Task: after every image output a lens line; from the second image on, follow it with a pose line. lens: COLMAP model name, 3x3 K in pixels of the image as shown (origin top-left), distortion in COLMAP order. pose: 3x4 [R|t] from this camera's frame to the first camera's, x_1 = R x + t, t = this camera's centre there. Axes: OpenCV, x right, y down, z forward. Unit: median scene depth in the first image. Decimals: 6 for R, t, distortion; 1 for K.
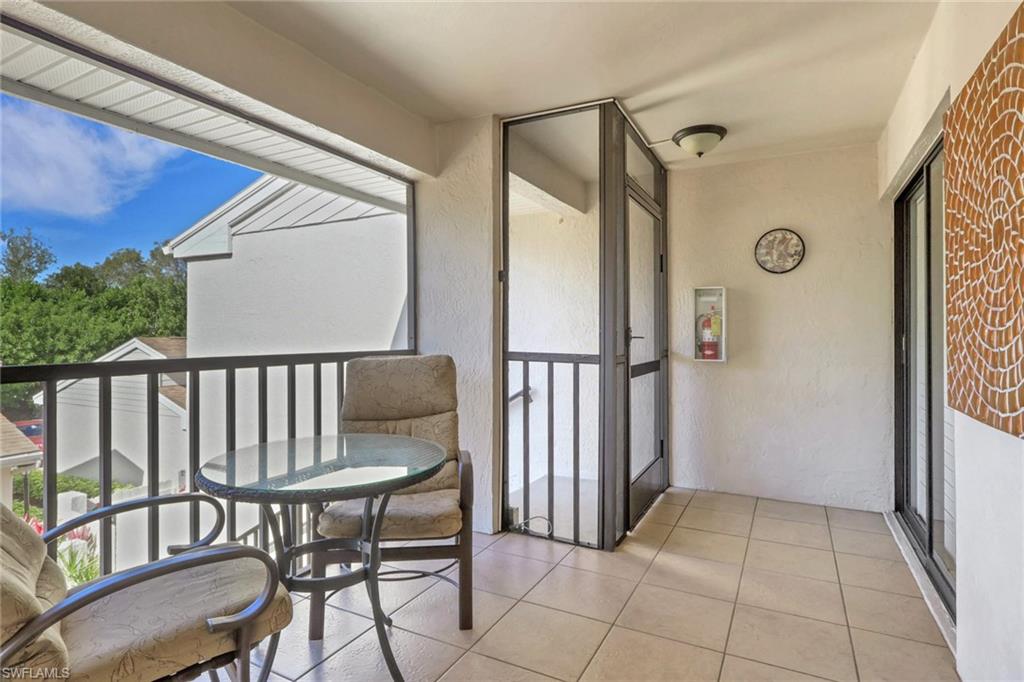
lens RADIAL K [[532.5, 0, 511.9], [0, 532.5, 329.0], [0, 0, 1]] dist [-0.004321, -0.000291]
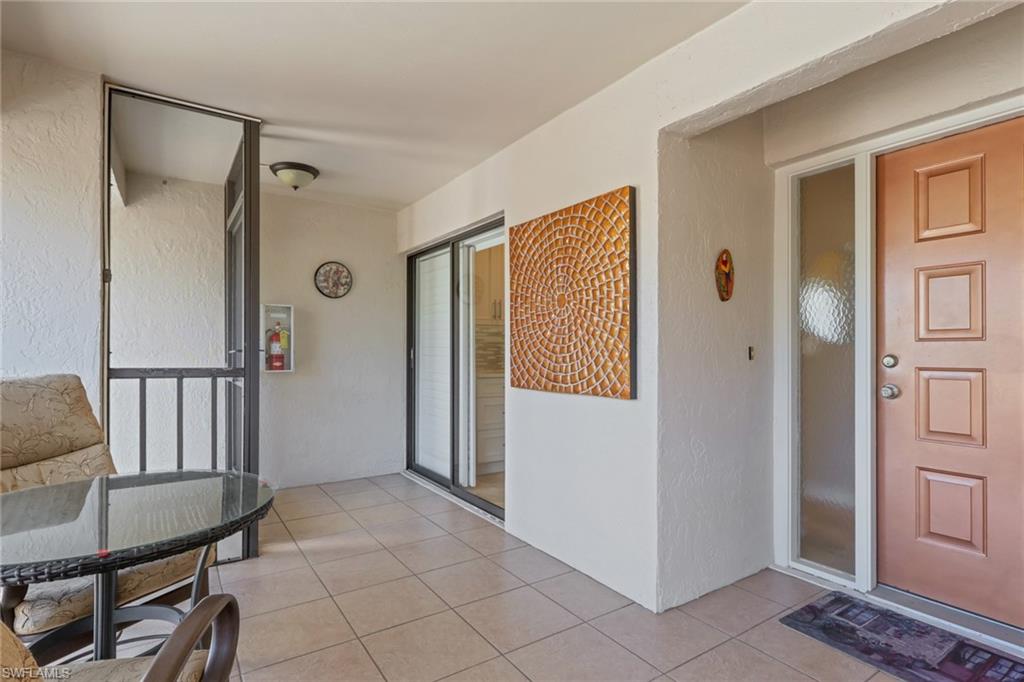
lens RADIAL K [[521.8, 0, 505.0], [0, 521.8, 344.2], [0, 0, 1]] dist [0.001157, -0.000049]
pose [[0.484410, 0.007258, 0.874811, -0.419462], [-0.010642, 0.999940, -0.002404, 0.001020], [-0.874776, -0.008145, 0.484459, 0.078135]]
